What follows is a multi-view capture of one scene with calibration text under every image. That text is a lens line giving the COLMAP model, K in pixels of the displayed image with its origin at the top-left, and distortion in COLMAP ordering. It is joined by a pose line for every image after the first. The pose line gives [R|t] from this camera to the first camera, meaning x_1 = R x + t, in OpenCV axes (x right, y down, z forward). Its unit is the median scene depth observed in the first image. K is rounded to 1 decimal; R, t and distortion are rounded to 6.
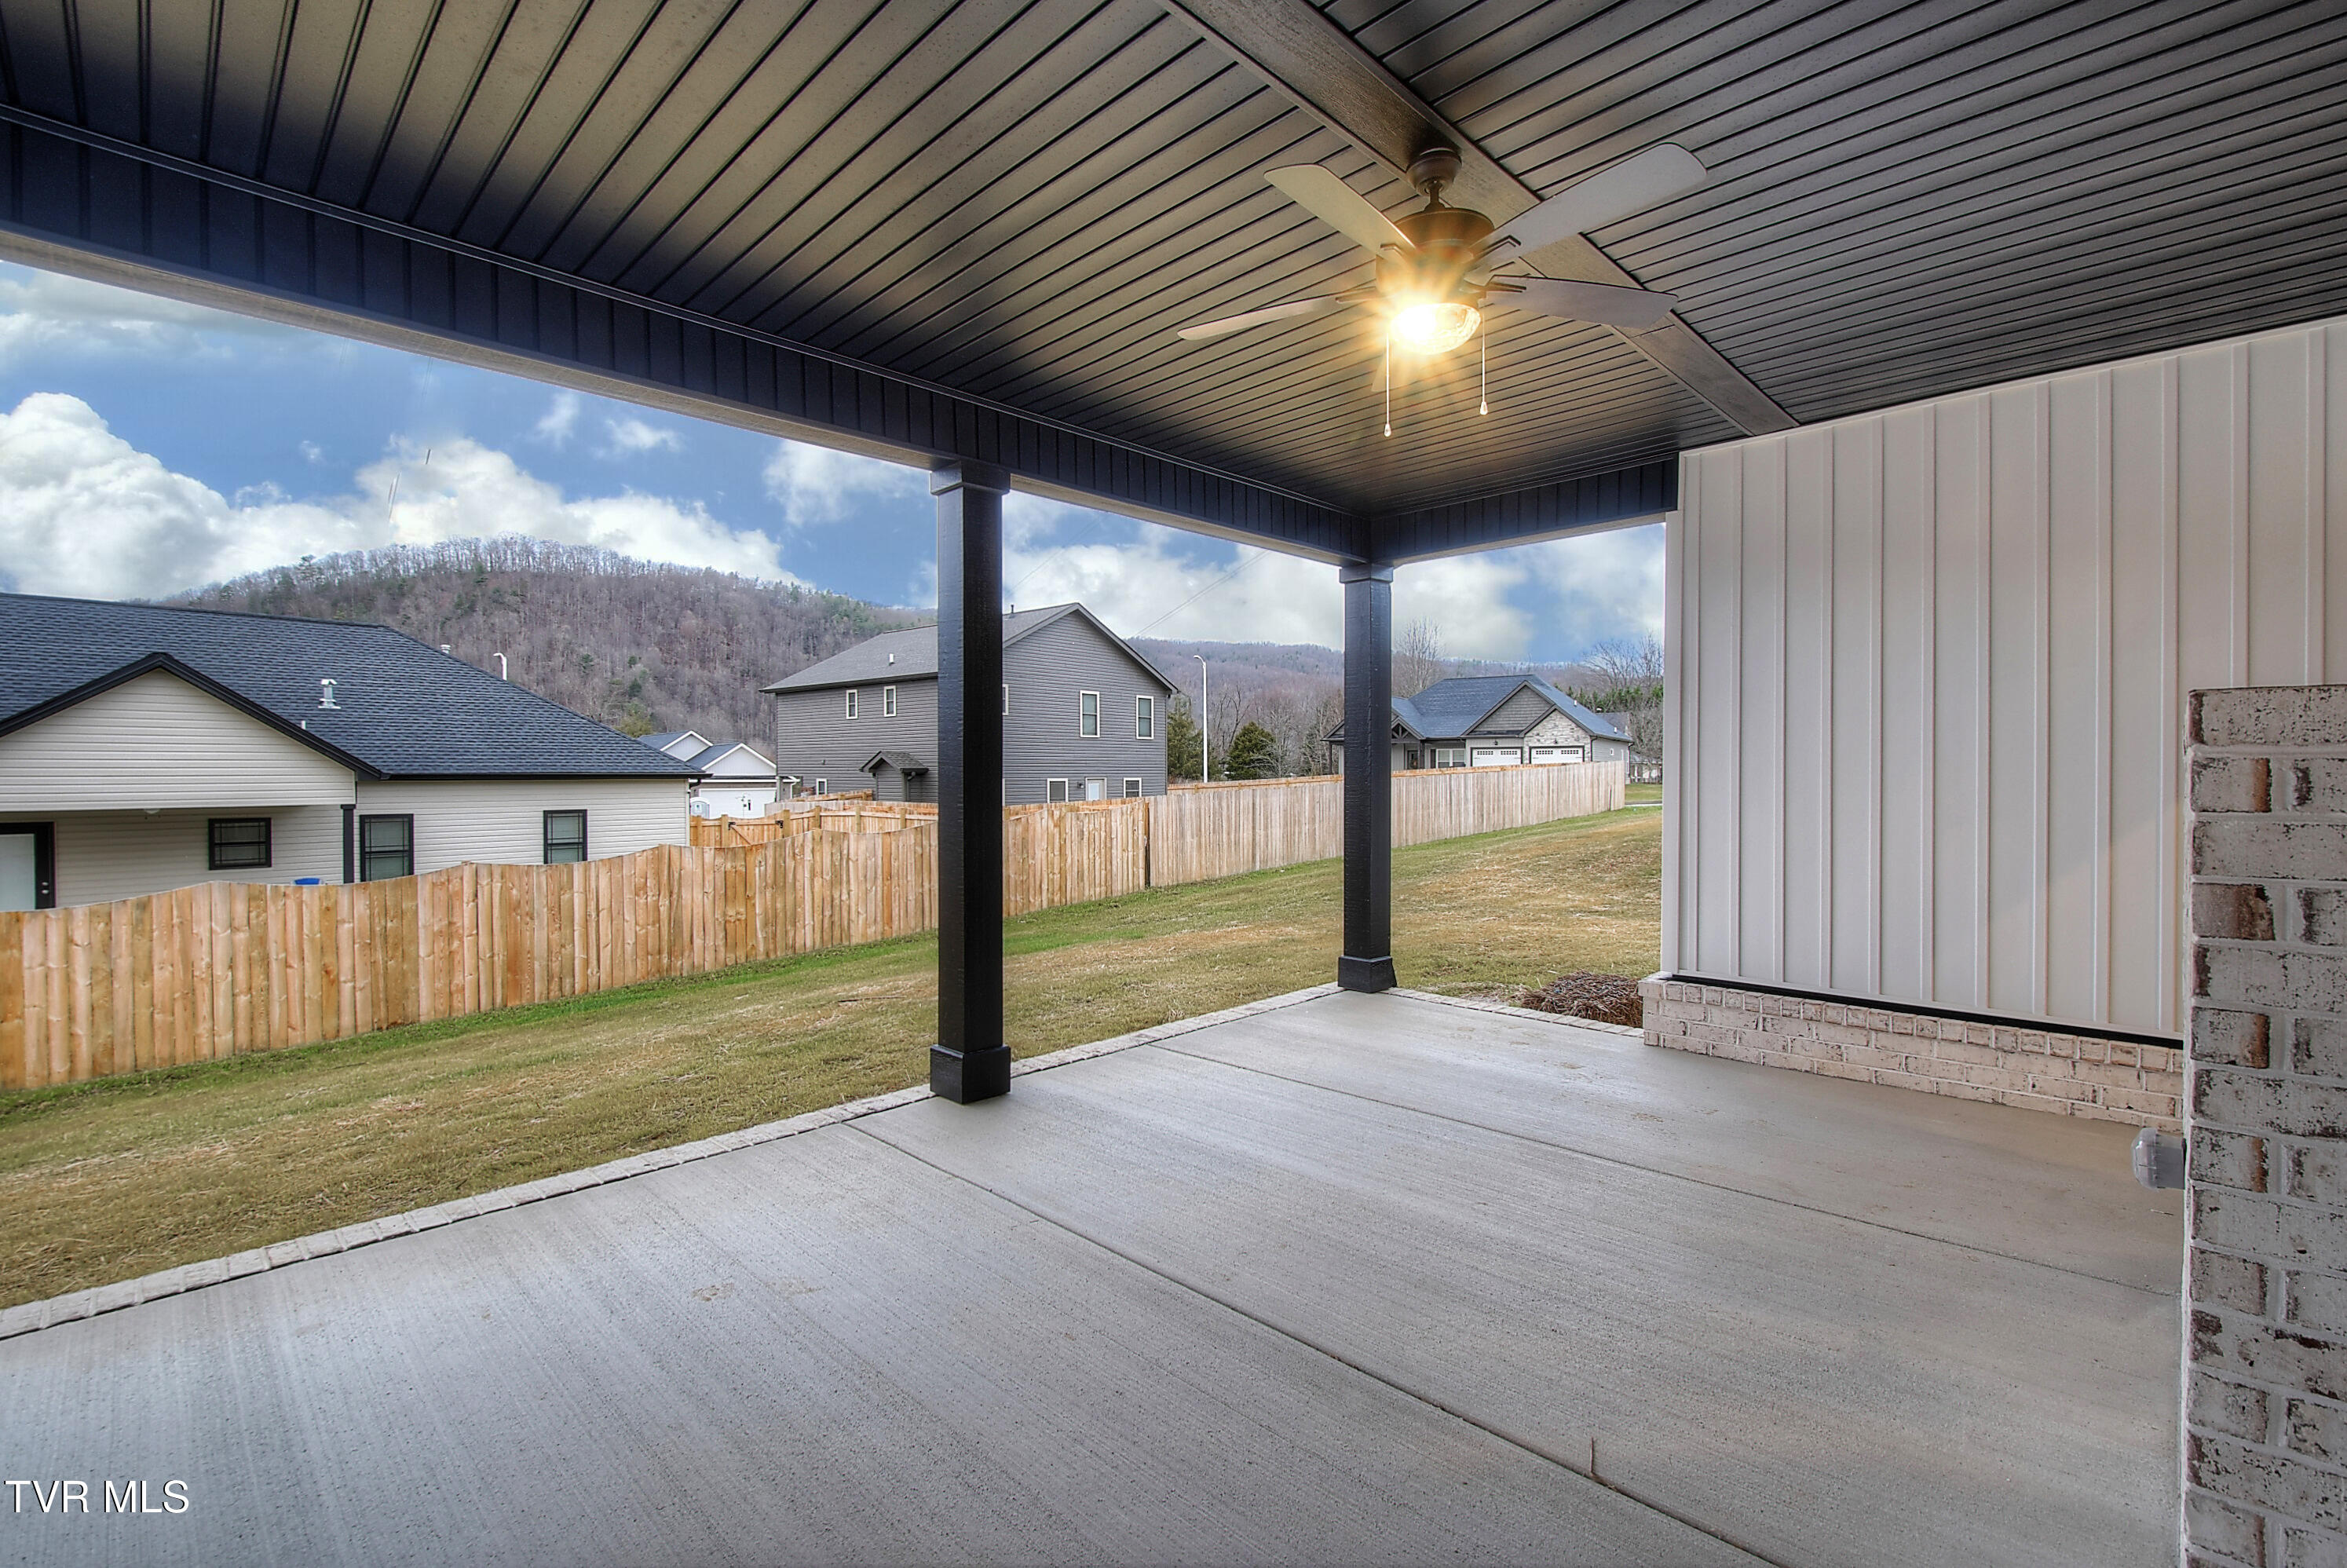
lens RADIAL K [[1015.3, 0, 1168.4], [0, 1015.3, 775.5], [0, 0, 1]] dist [-0.004402, -0.000286]
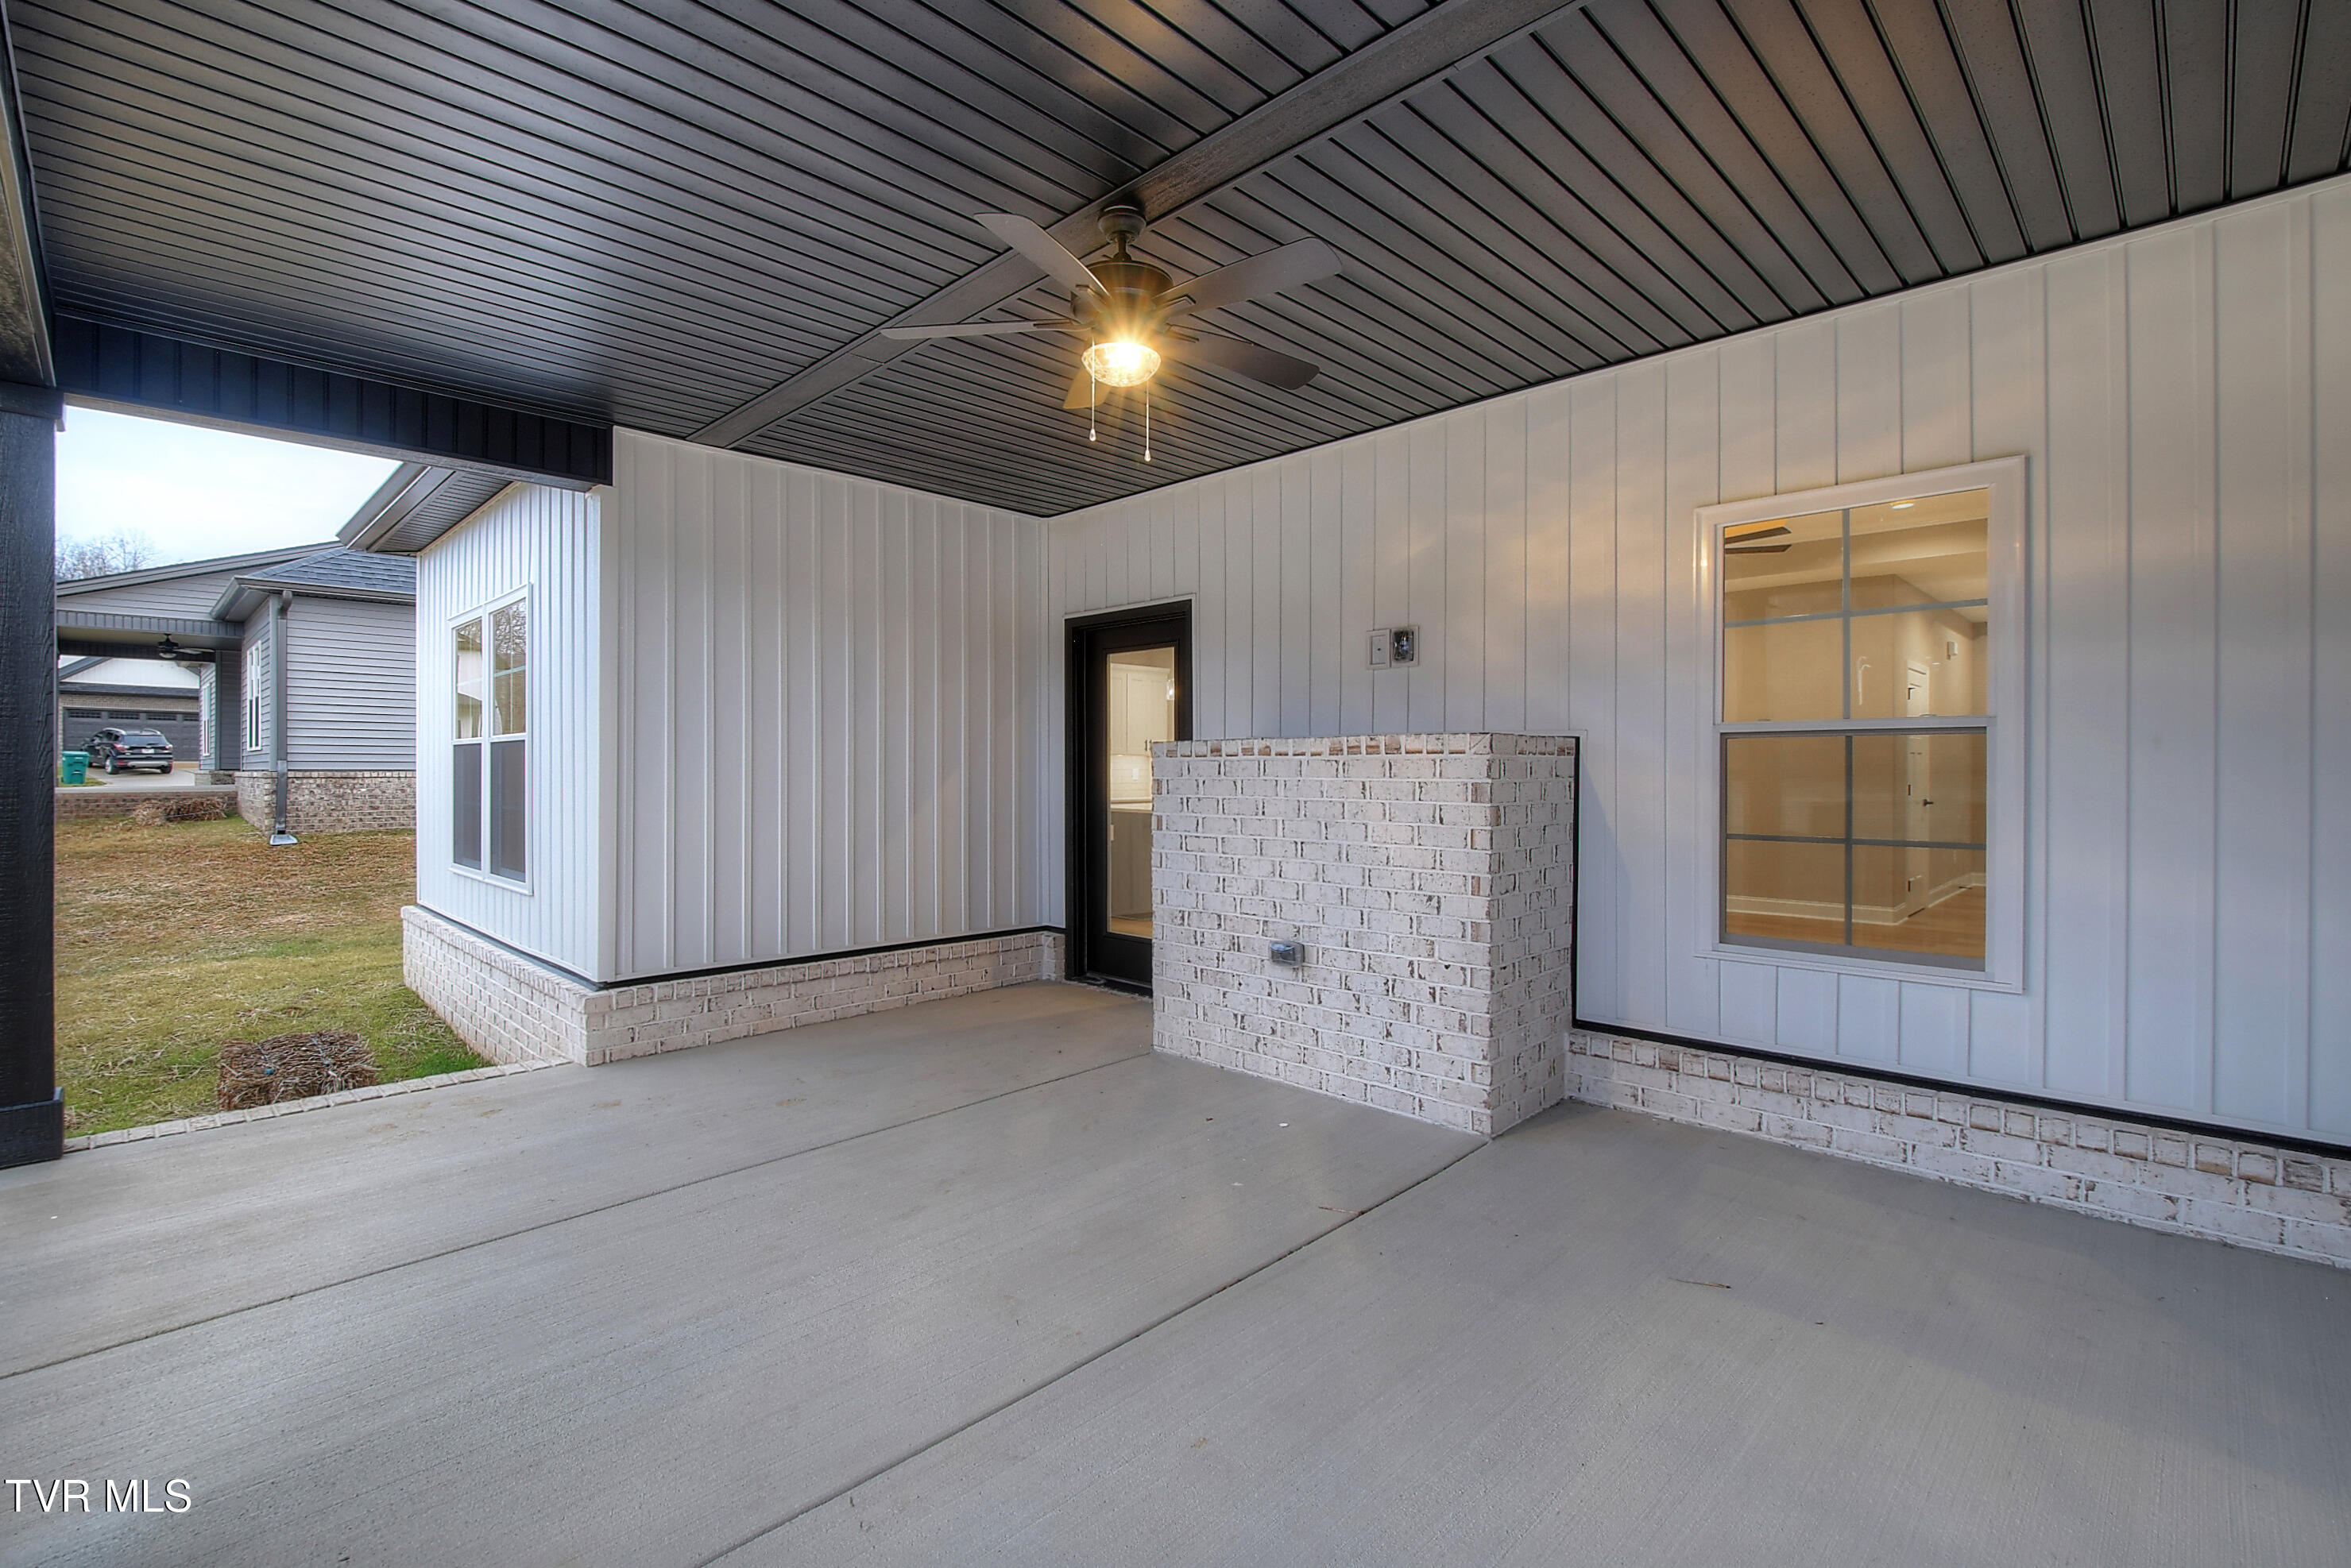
lens RADIAL K [[1021.0, 0, 1172.1], [0, 1021.0, 765.4], [0, 0, 1]] dist [-0.004045, -0.002004]
pose [[0.020111, 0.004010, 0.999790, -0.189422], [0.001654, 0.999990, -0.004044, 0.000620], [-0.999796, 0.001735, 0.020104, 0.203841]]
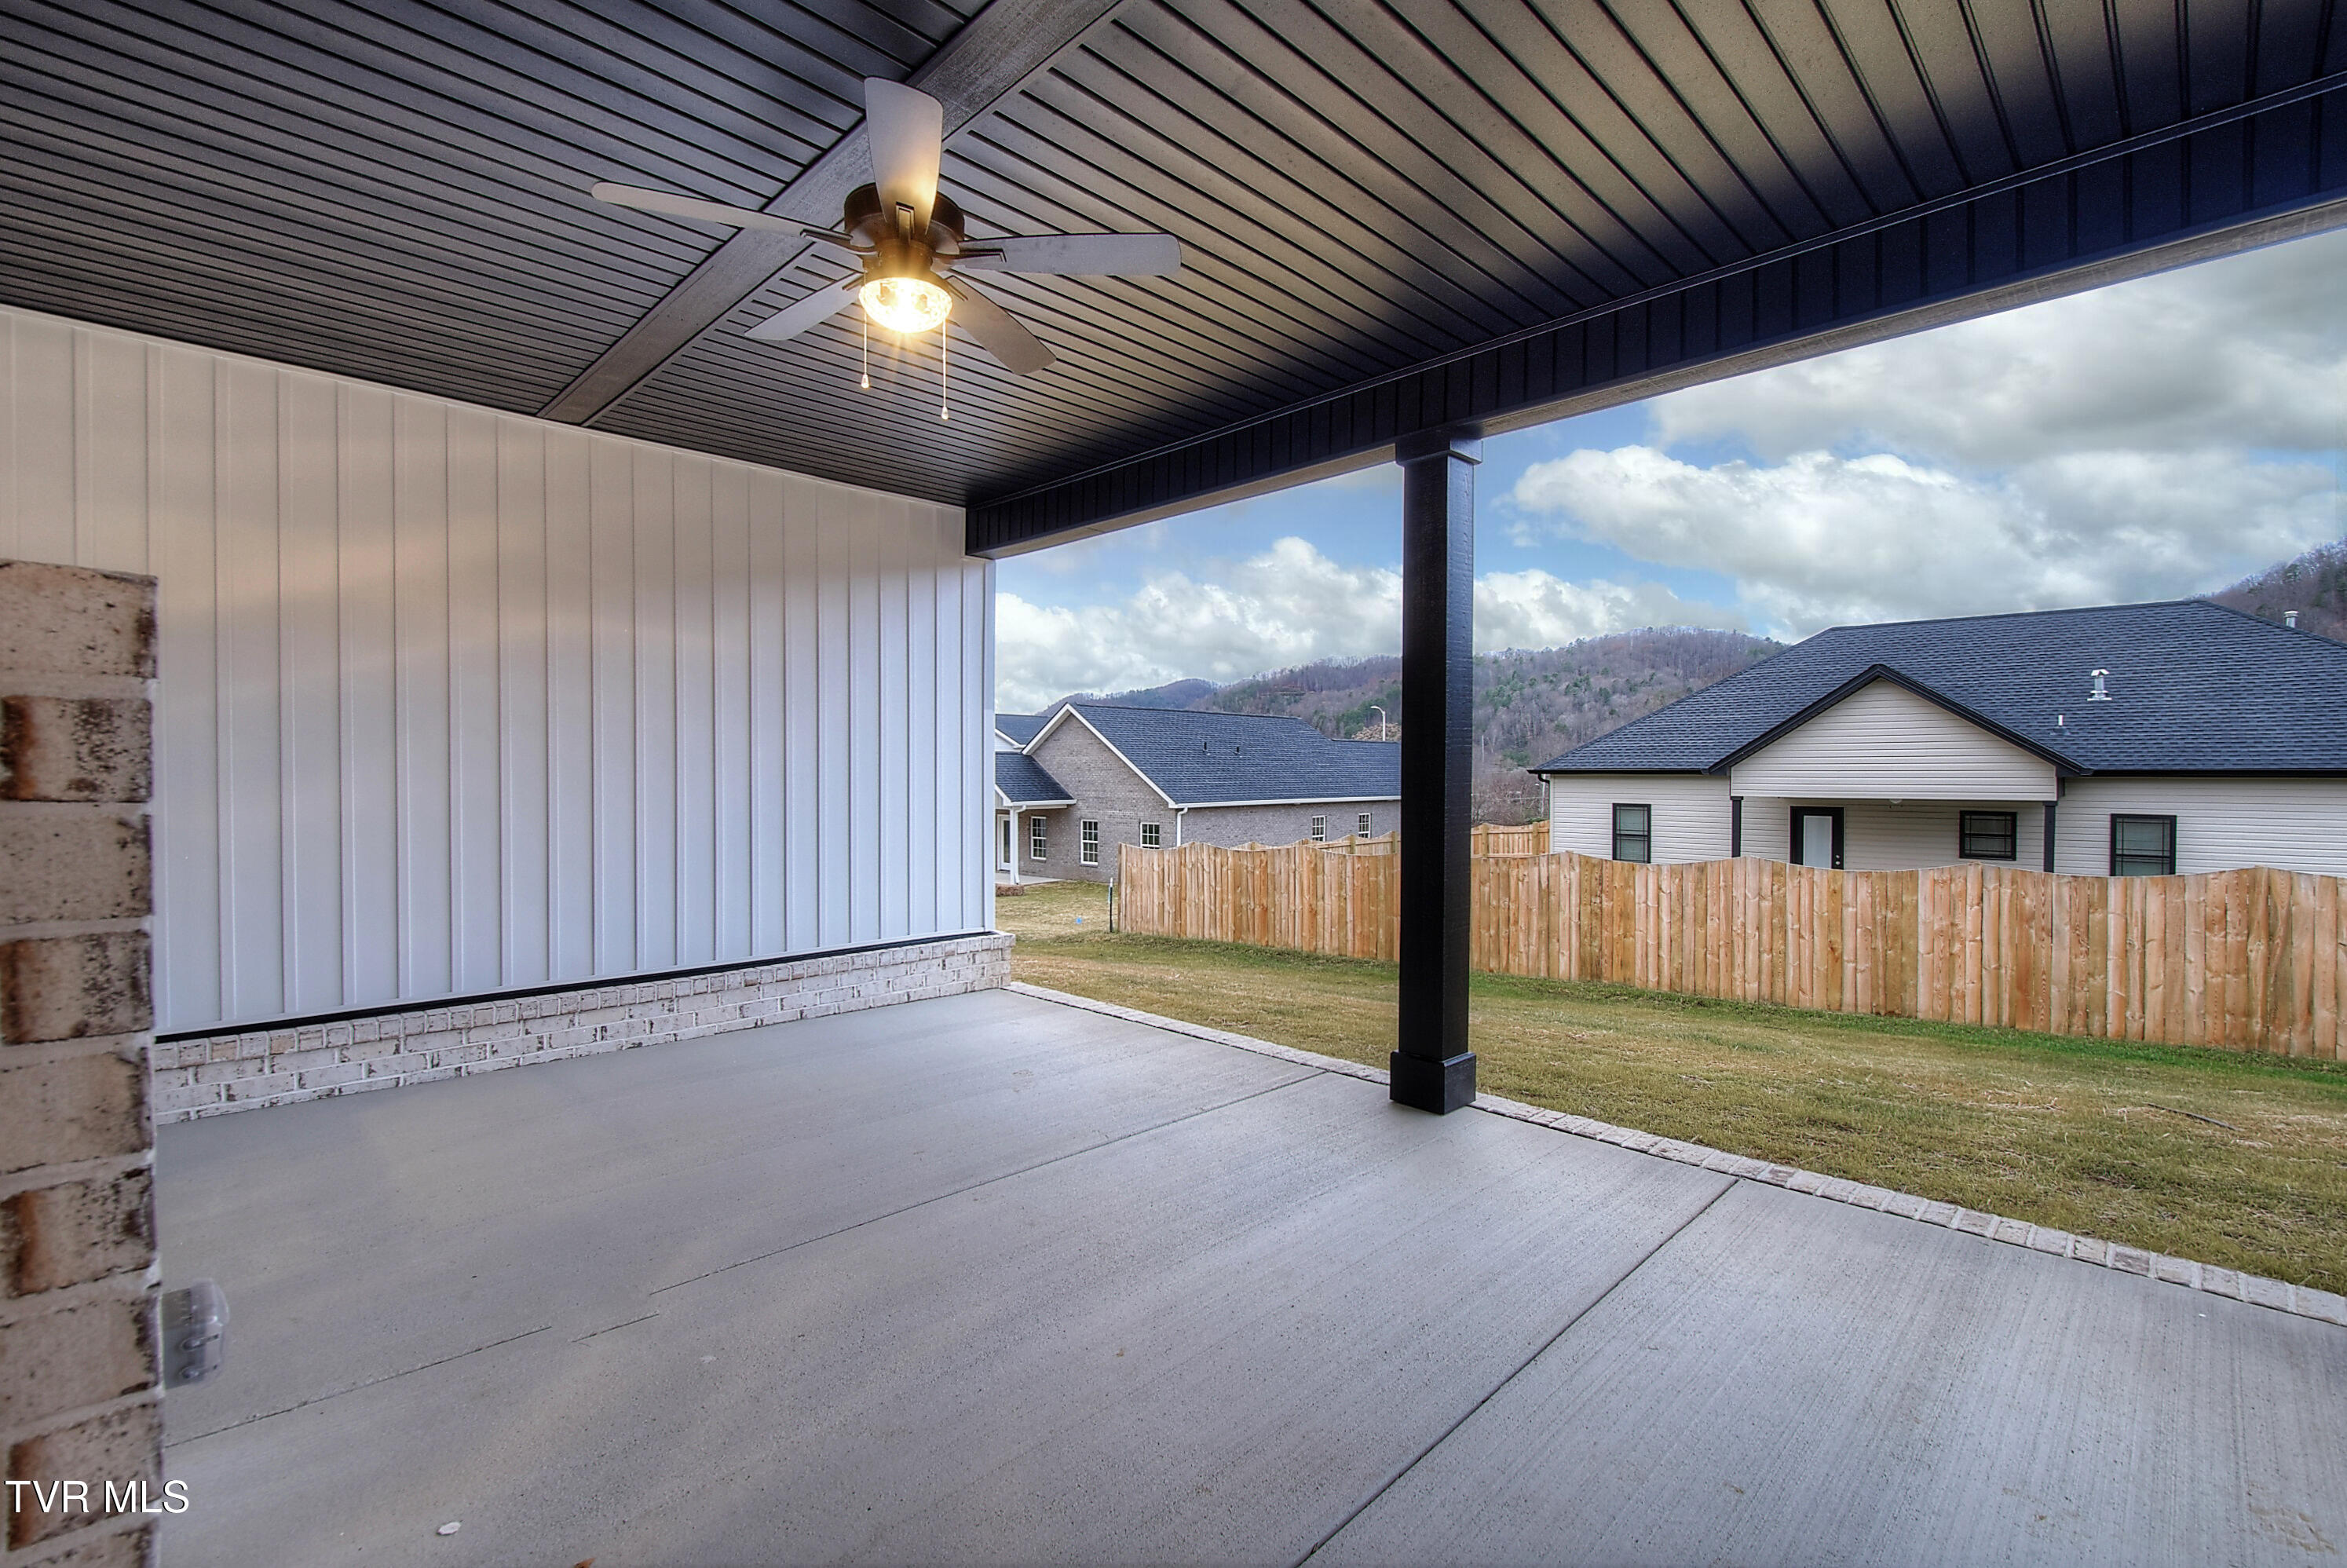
lens RADIAL K [[1015.3, 0, 1155.5], [0, 1015.3, 784.4], [0, 0, 1]] dist [-0.004402, -0.000286]
pose [[-0.004216, 0.014026, -0.999893, 0.278955], [-0.001952, 0.999900, 0.014035, 0.001611], [0.999989, 0.002011, -0.004188, 0.278620]]
